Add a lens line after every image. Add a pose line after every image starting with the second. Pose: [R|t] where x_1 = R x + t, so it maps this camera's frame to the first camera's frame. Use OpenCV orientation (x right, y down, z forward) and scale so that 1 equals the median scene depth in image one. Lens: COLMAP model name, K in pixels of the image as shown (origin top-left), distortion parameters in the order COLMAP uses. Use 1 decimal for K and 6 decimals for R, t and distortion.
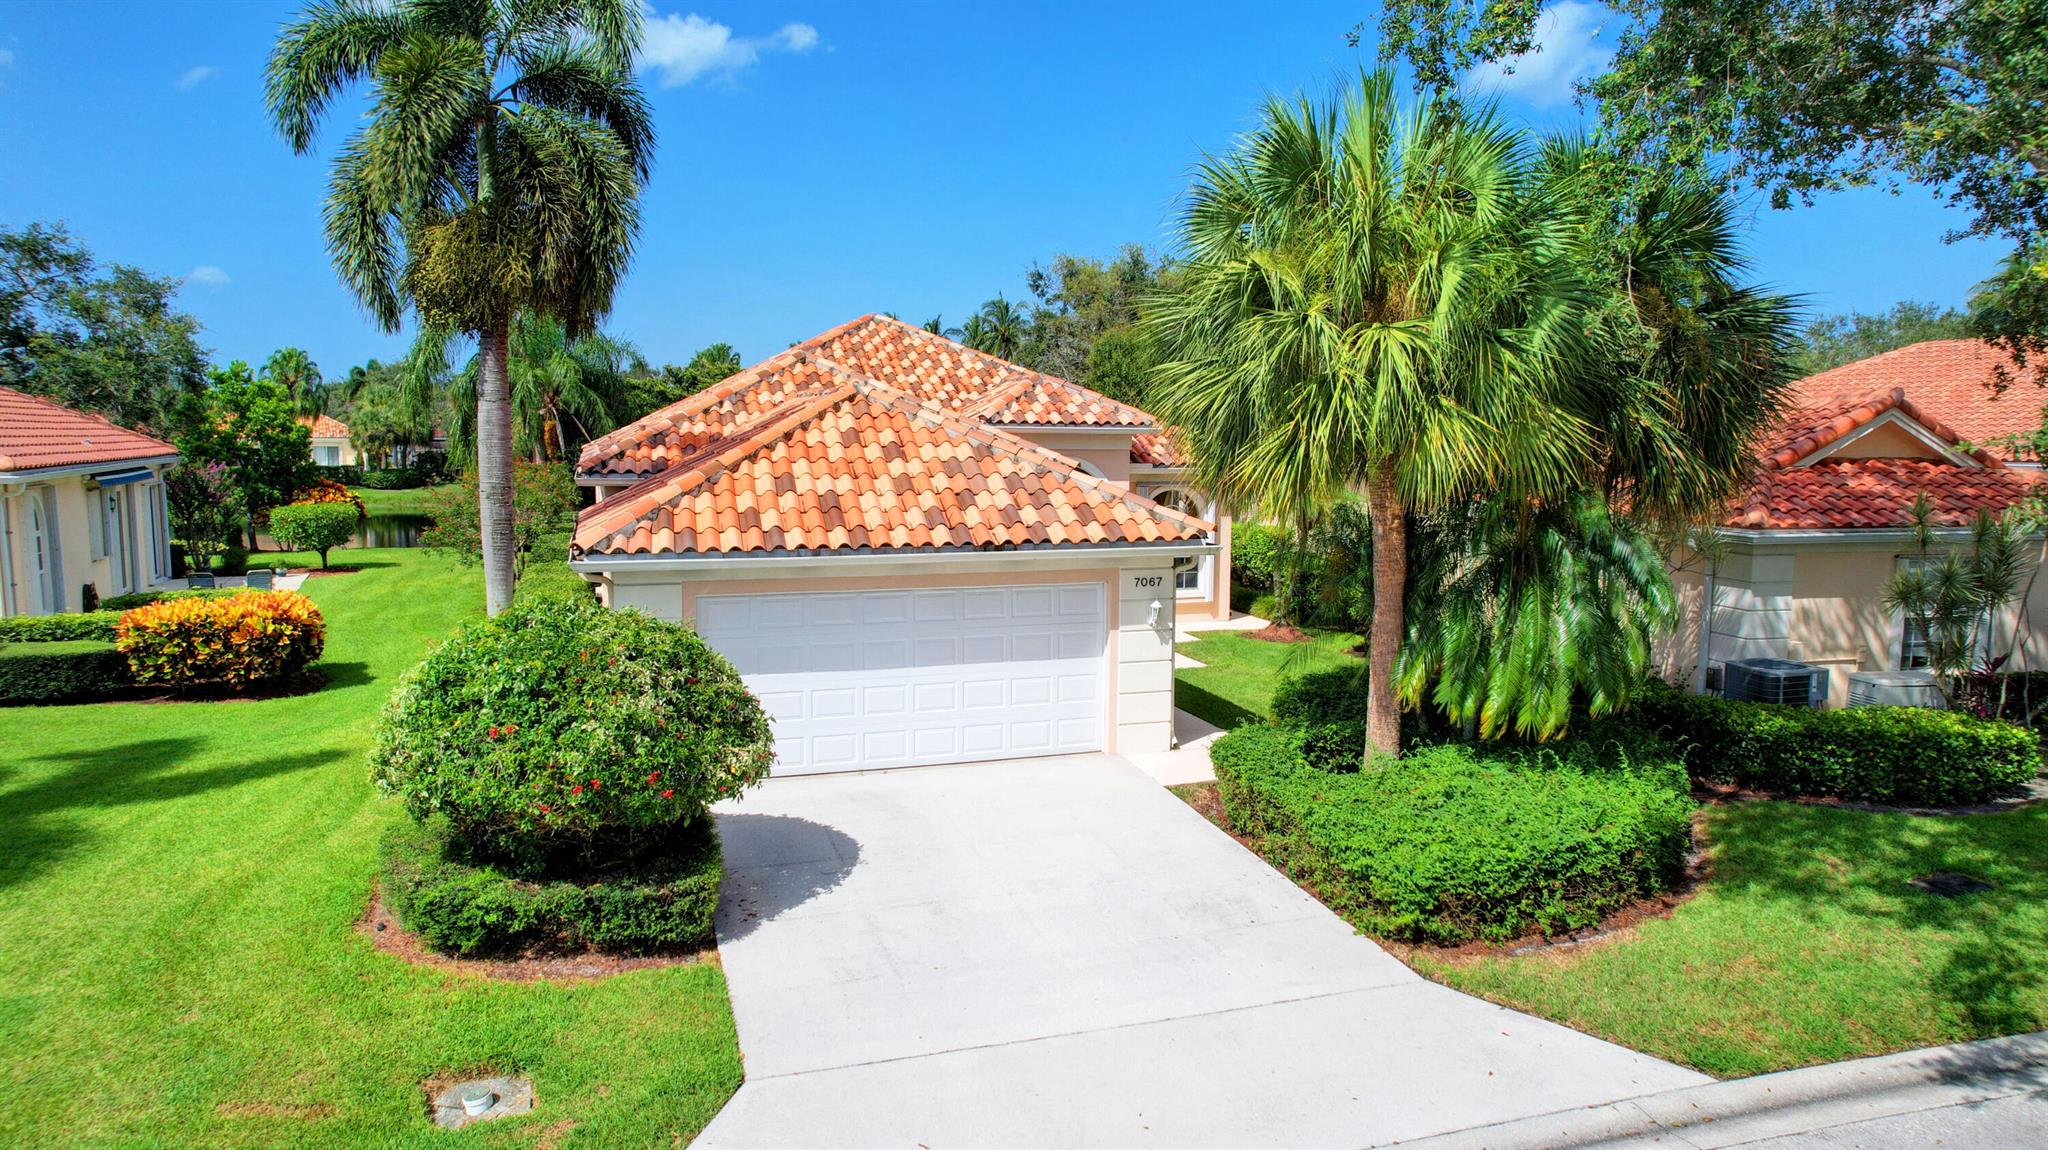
lens RADIAL K [[1301.3, 0, 1024.0], [0, 1301.3, 575.0], [0, 0, 1]] dist [-0.082709, 0.080933]
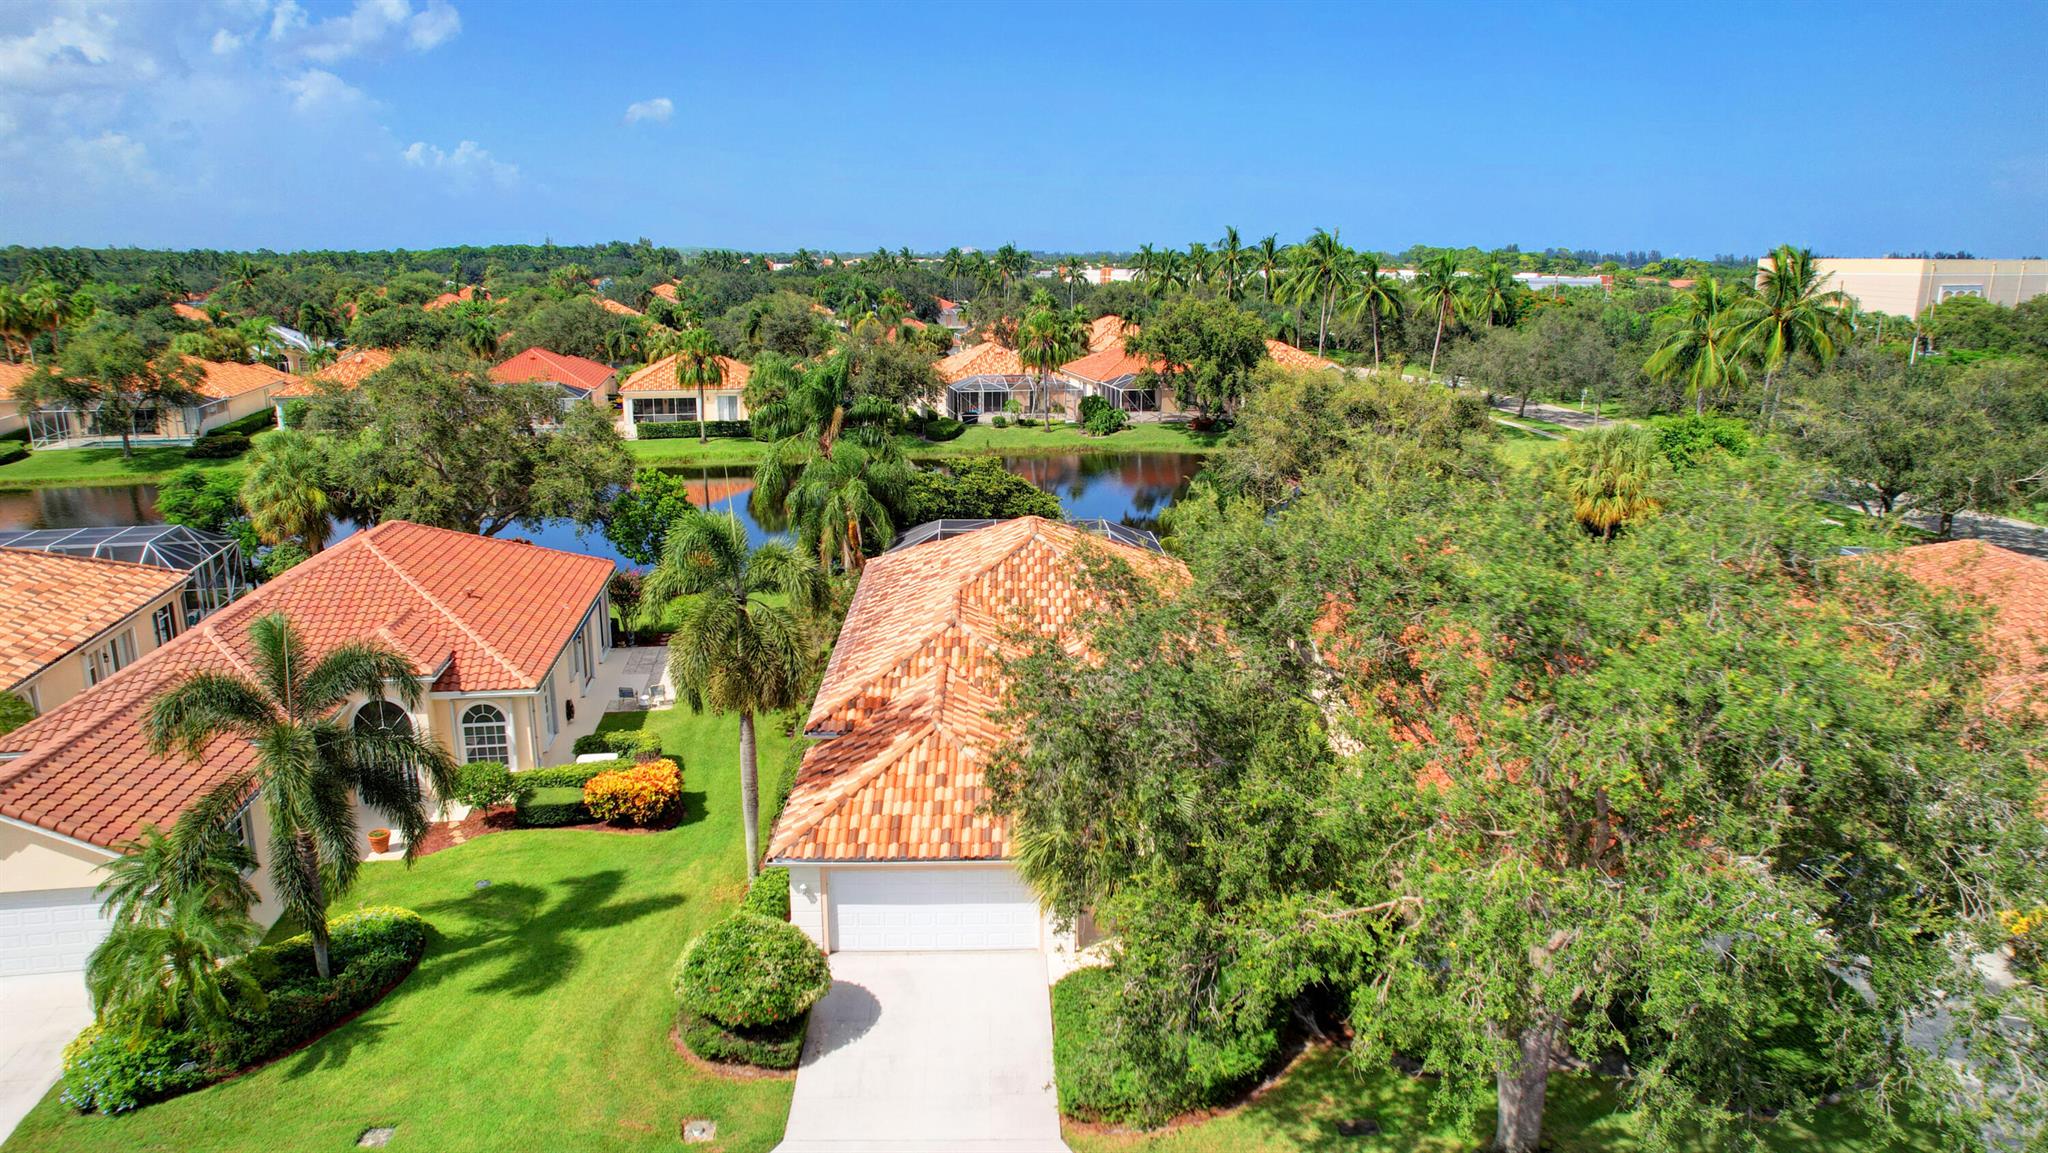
lens RADIAL K [[1301.3, 0, 1024.0], [0, 1301.3, 576.5], [0, 0, 1]] dist [-0.082709, 0.080933]
pose [[0.957200, 0.068151, -0.281288, 0.704900], [-0.030019, 0.990017, 0.137712, -0.874405], [0.287865, -0.123374, 0.949691, -0.969738]]
